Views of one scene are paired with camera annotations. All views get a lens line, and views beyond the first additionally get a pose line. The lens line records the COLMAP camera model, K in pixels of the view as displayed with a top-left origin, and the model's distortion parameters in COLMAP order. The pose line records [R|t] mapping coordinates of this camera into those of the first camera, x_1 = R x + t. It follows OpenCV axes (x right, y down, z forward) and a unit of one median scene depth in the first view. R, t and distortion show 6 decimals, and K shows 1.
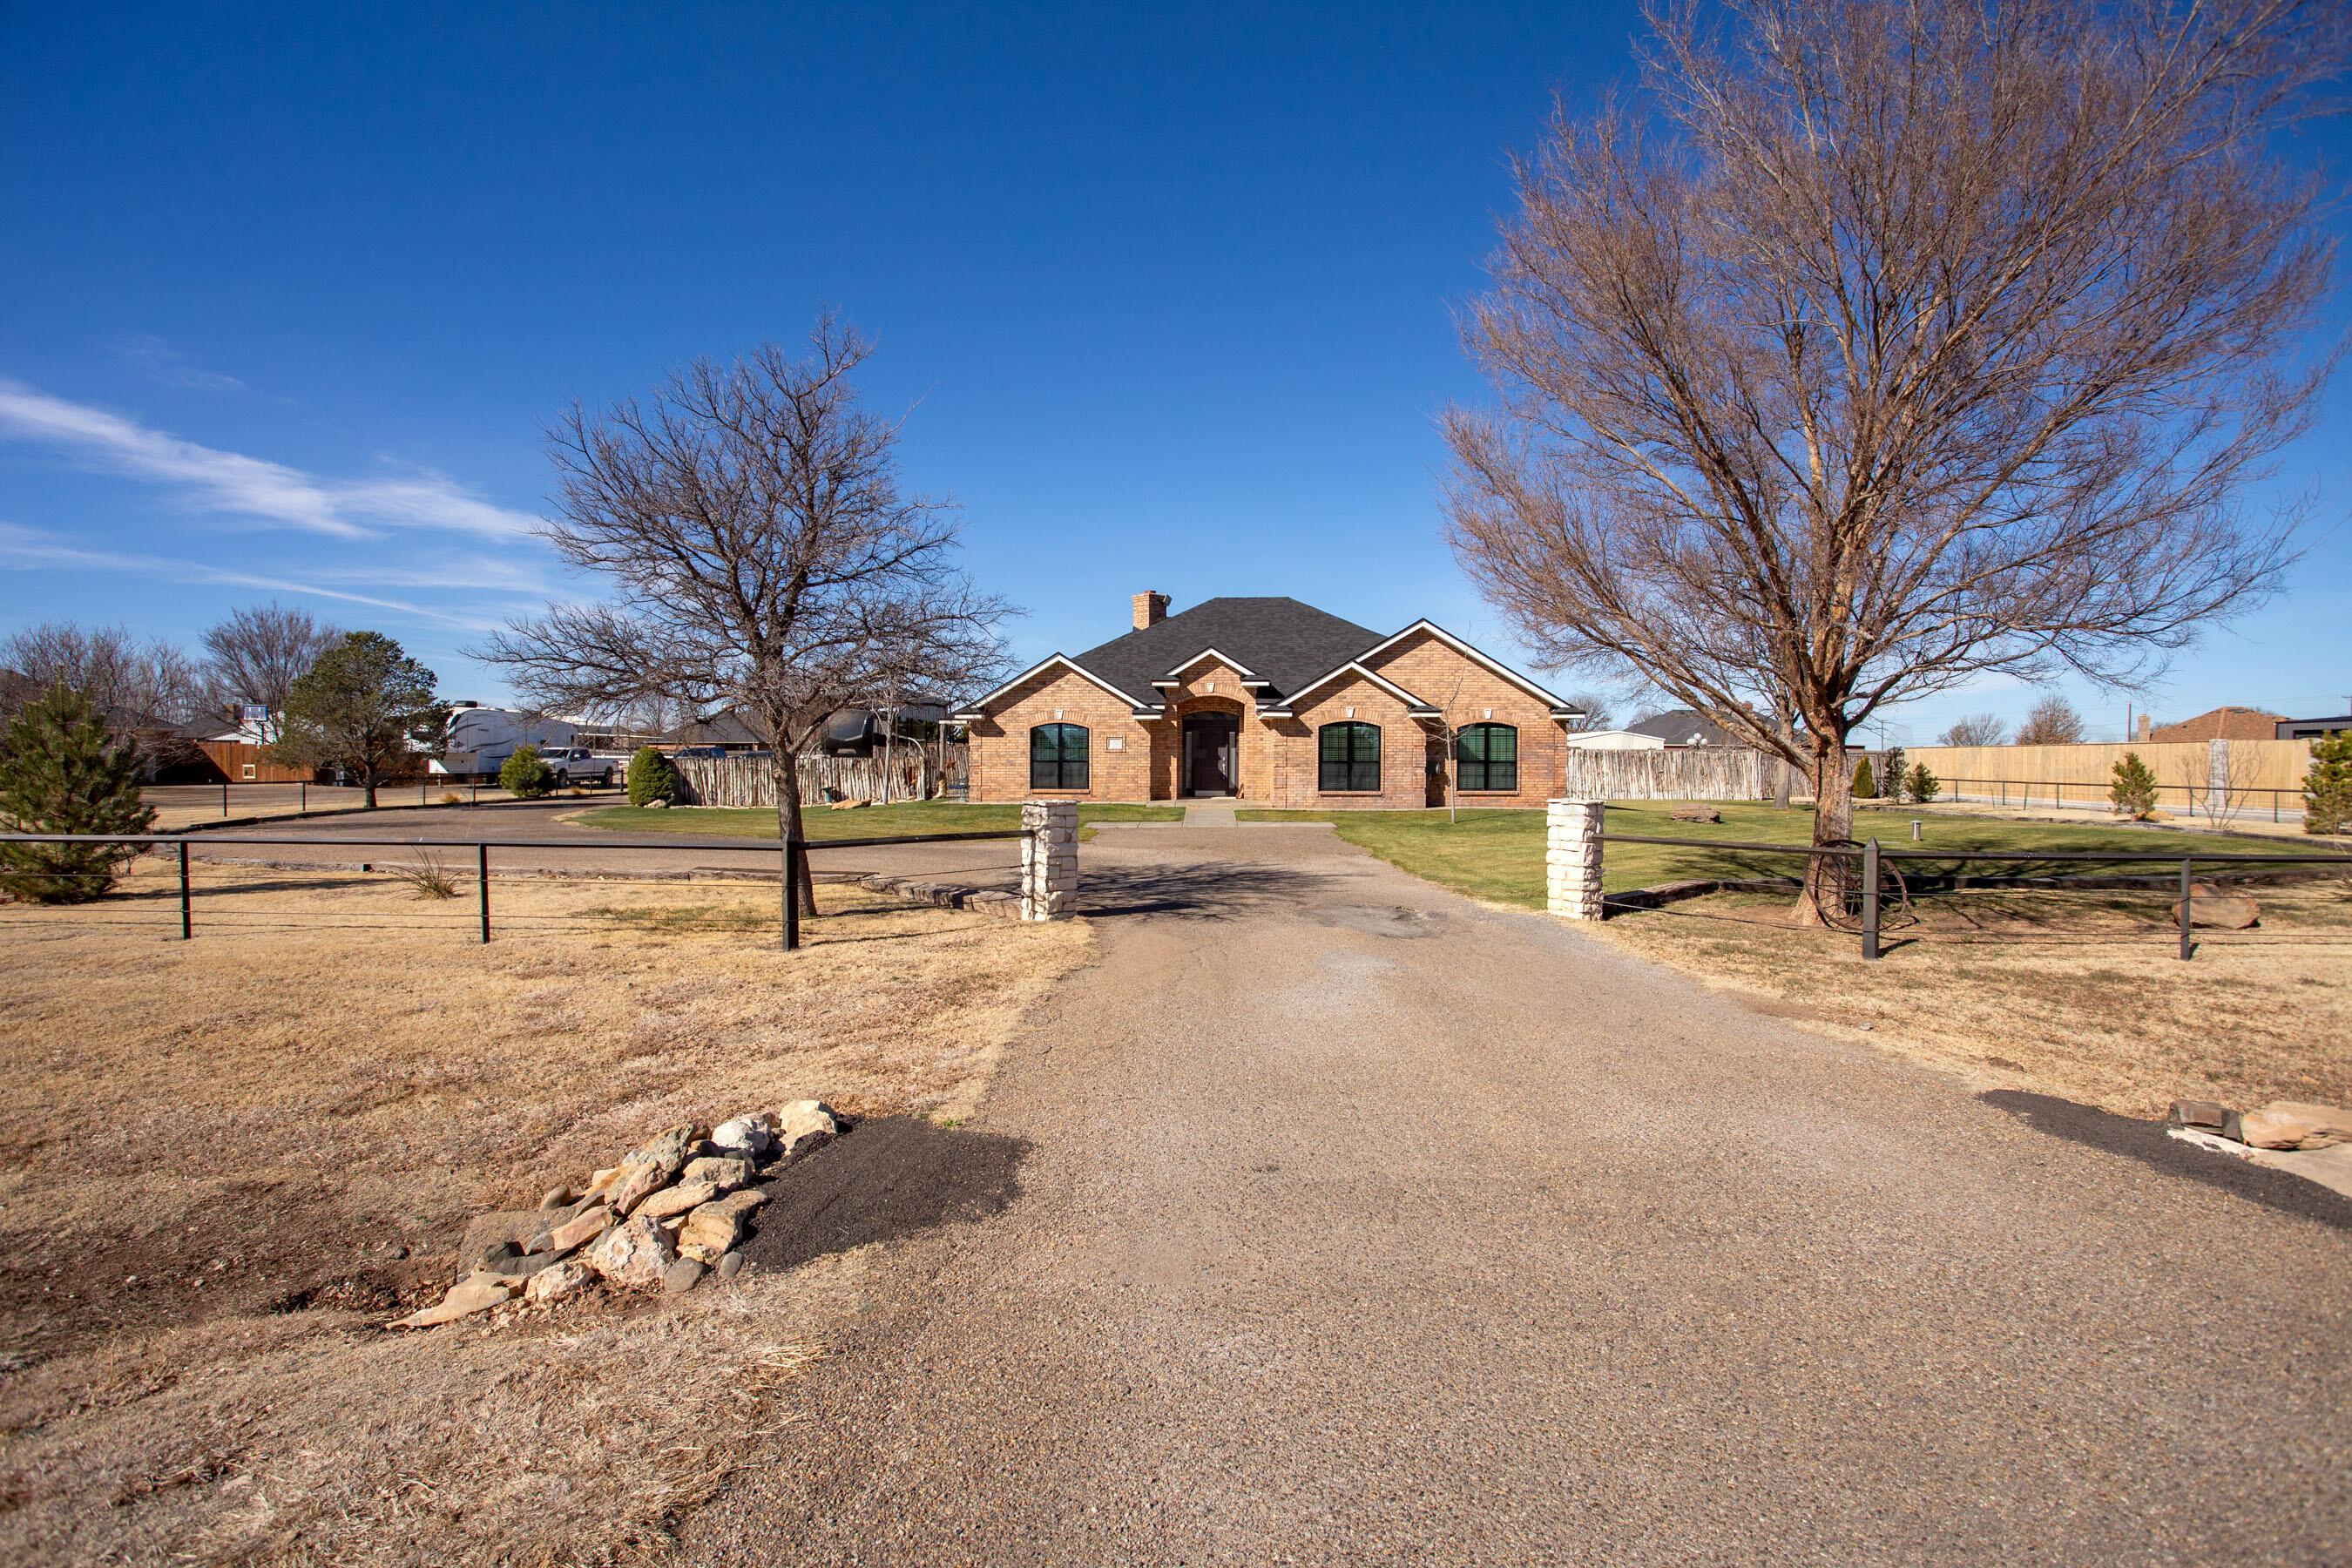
lens RADIAL K [[1197.1, 0, 1176.9], [0, 1197.1, 778.8], [0, 0, 1]] dist [-0.023416, 0.005542]
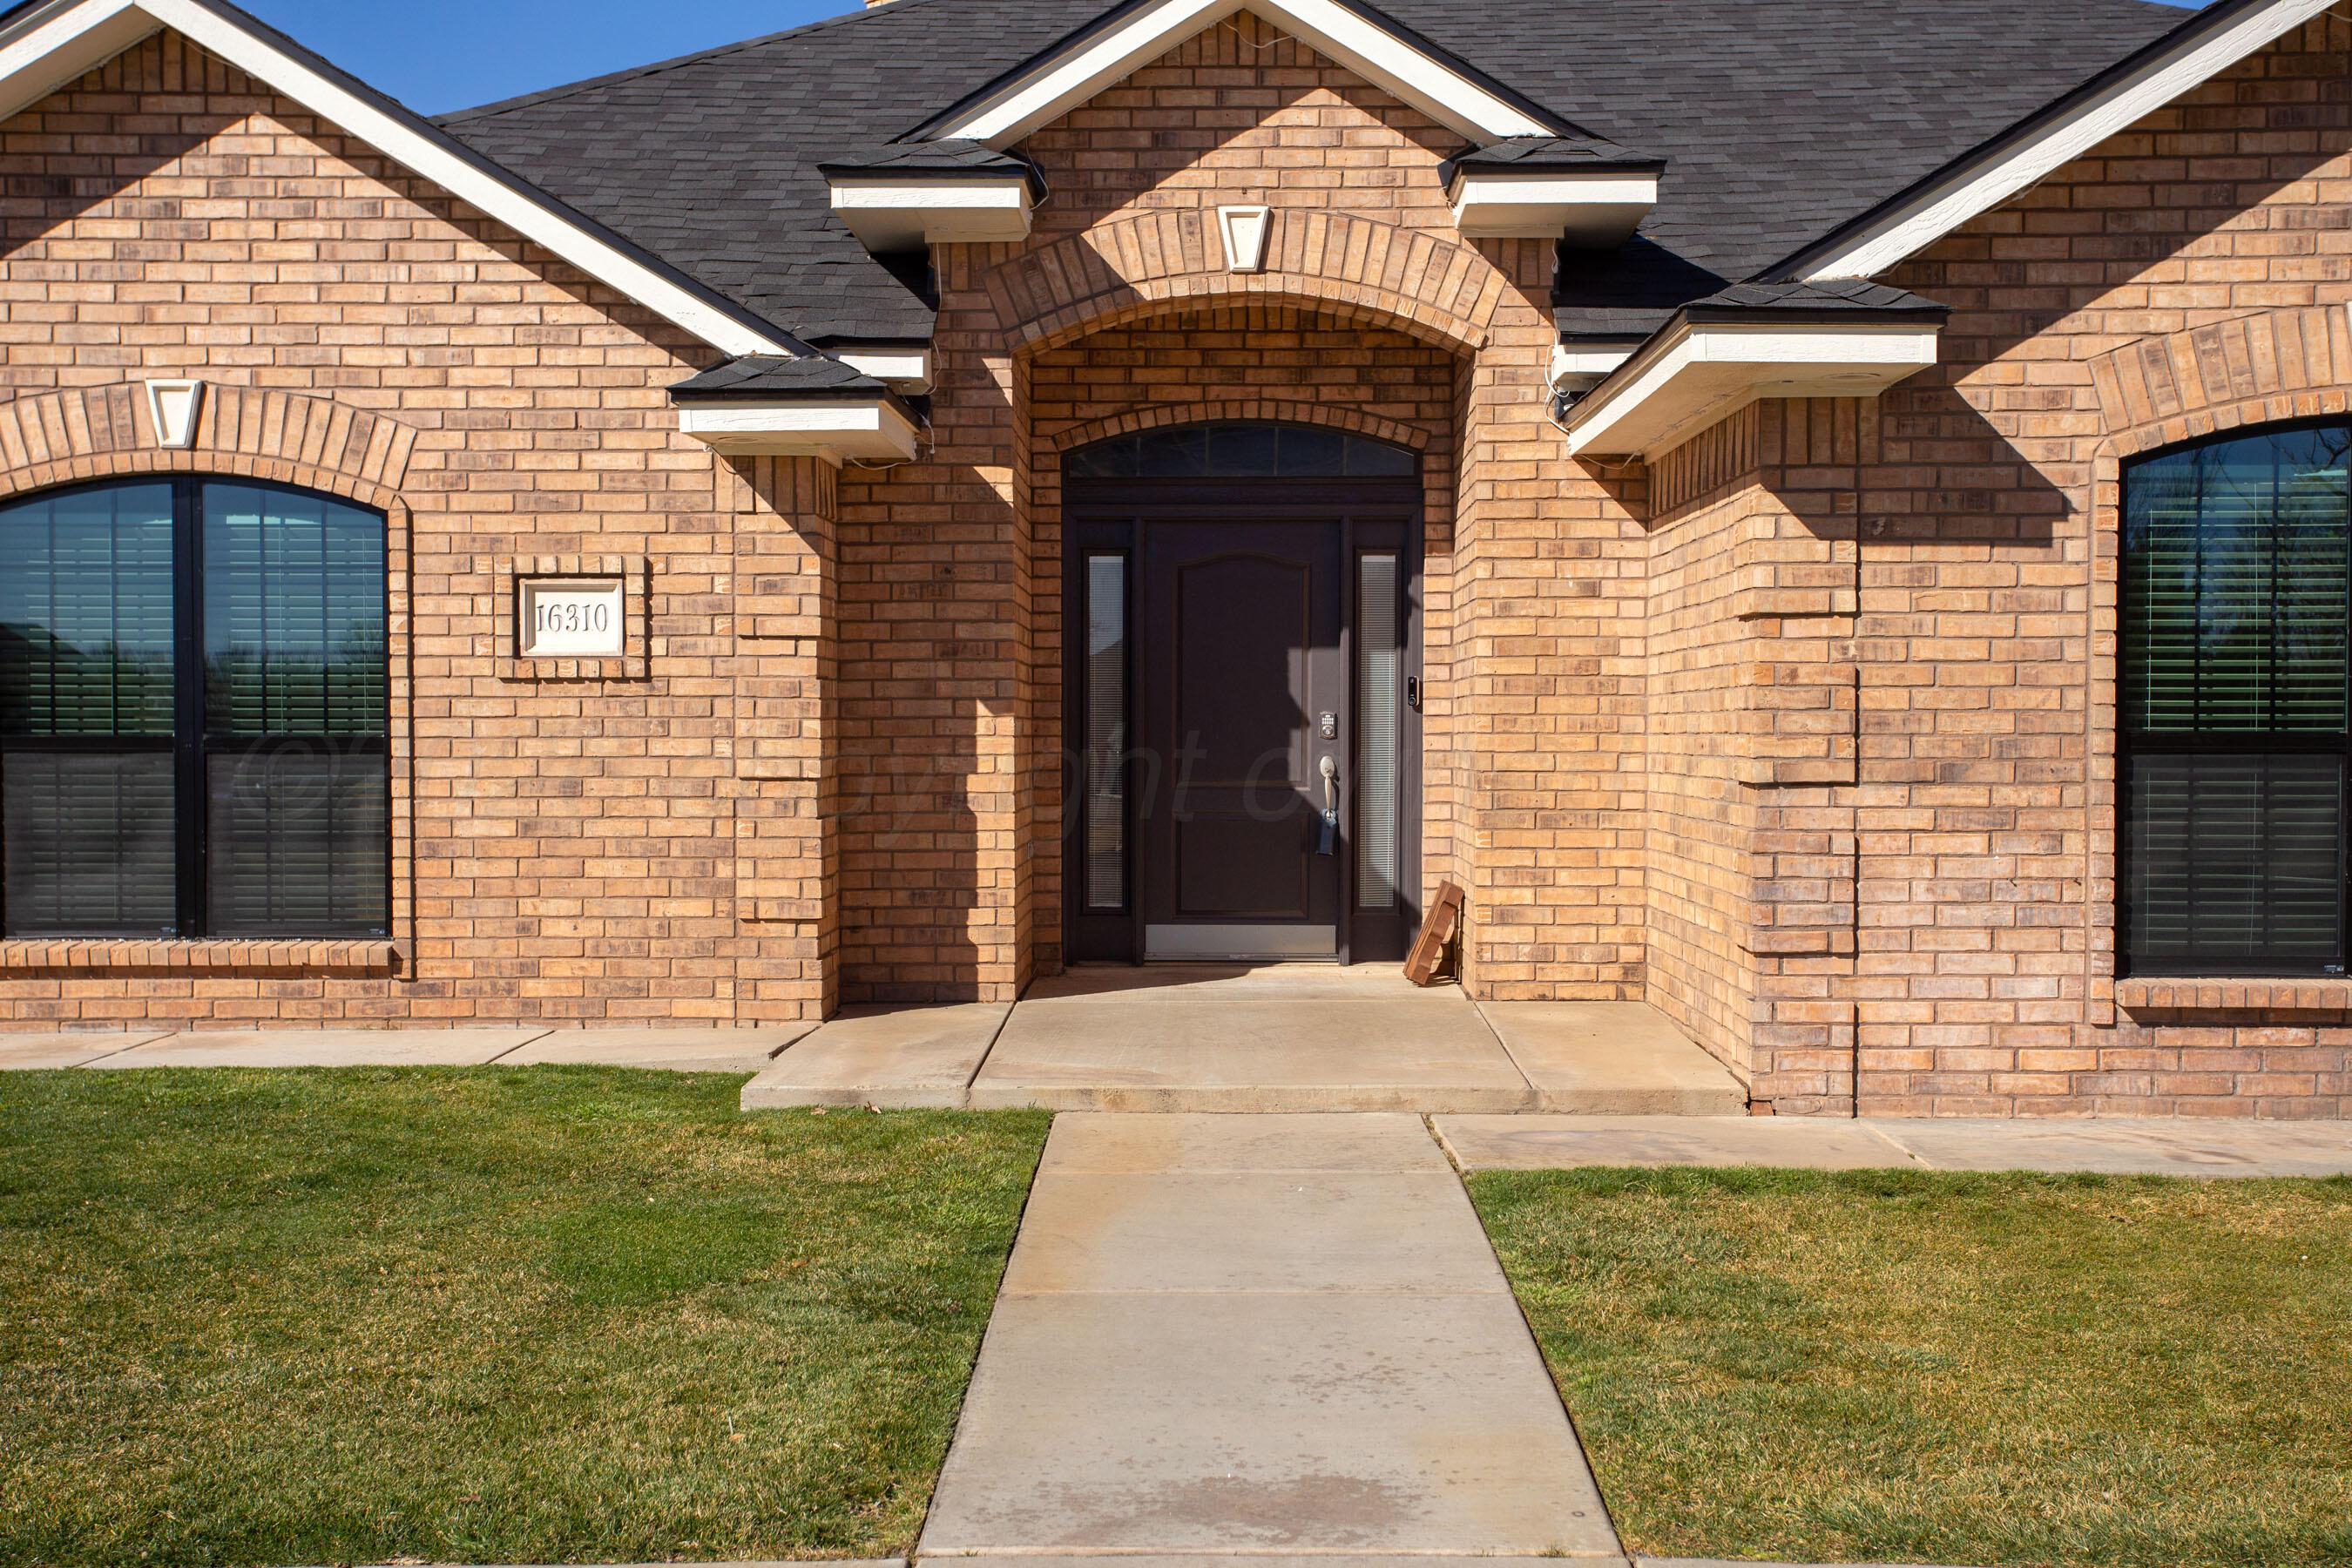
lens RADIAL K [[2656.8, 0, 1175.5], [0, 2656.8, 782.3], [0, 0, 1]] dist [-0.002959, 0.000000]
pose [[0.999943, -0.004408, 0.009701, 0.016630], [0.004342, 0.999967, 0.006808, -0.011631], [-0.009731, -0.006765, 0.999930, 0.679466]]
